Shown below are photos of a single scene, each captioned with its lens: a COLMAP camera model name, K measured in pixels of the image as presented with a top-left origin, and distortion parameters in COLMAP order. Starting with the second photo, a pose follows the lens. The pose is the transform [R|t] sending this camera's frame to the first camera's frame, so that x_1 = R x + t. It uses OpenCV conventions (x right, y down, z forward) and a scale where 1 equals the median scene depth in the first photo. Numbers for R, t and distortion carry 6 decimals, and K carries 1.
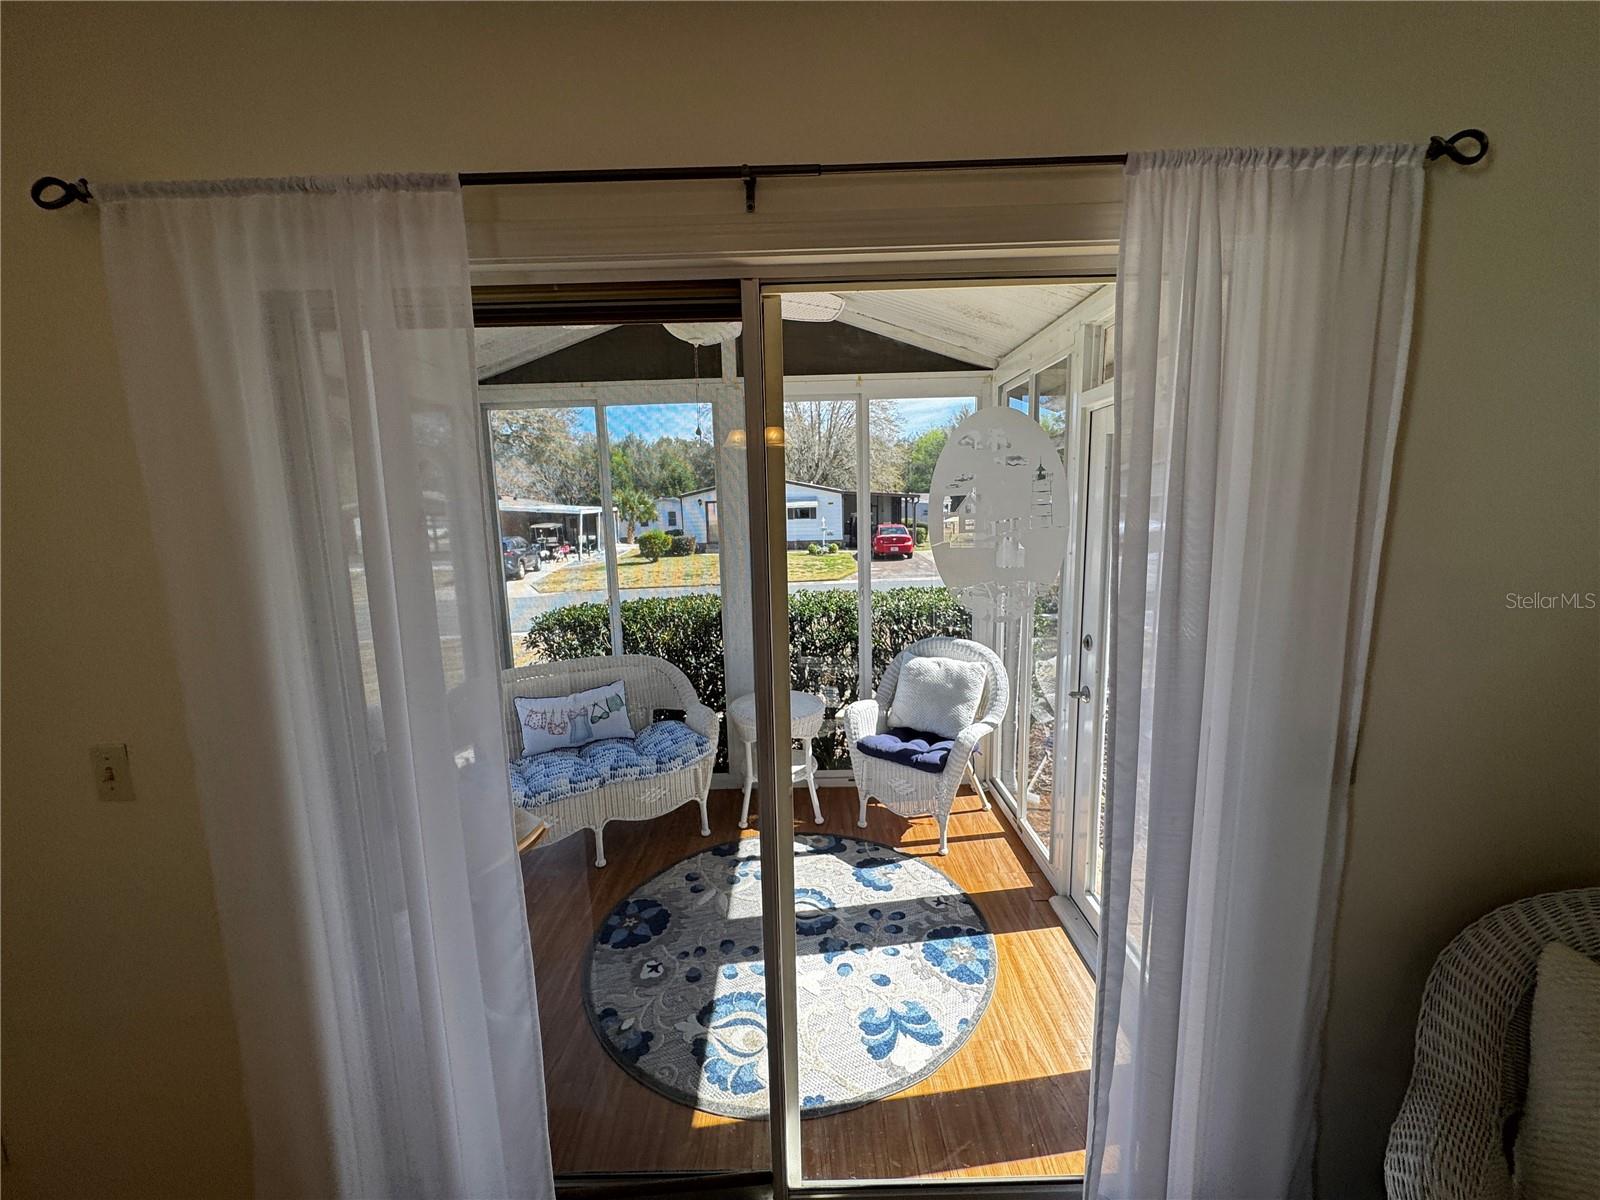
lens RADIAL K [[632.2, 0, 800.0], [0, 632.2, 600.0], [0, 0, 1]] dist [0.000075, -0.000038]
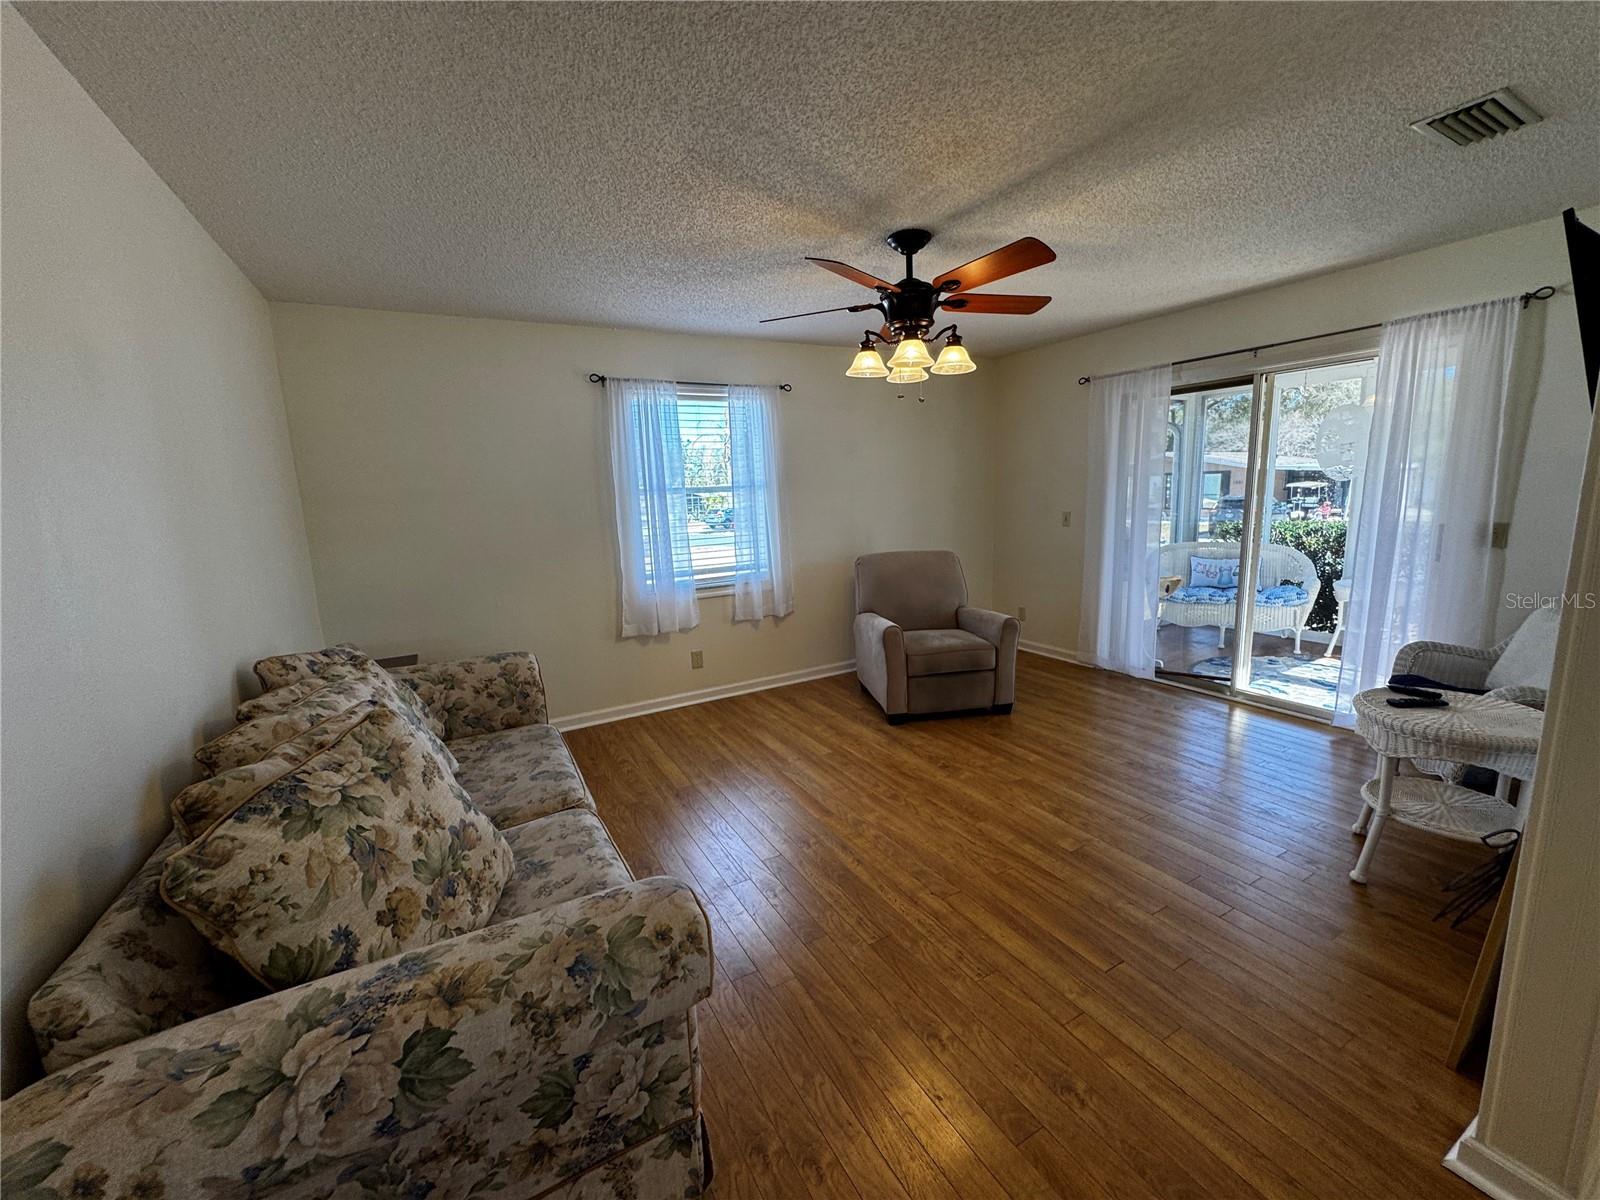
lens RADIAL K [[641.6, 0, 800.0], [0, 641.6, 600.0], [0, 0, 1]] dist [-0.000336, -0.000010]
pose [[0.488451, 0.150529, -0.859510, 1.686768], [-0.104671, 0.988003, 0.113550, 0.501780], [0.866291, 0.034503, 0.498347, -2.503421]]
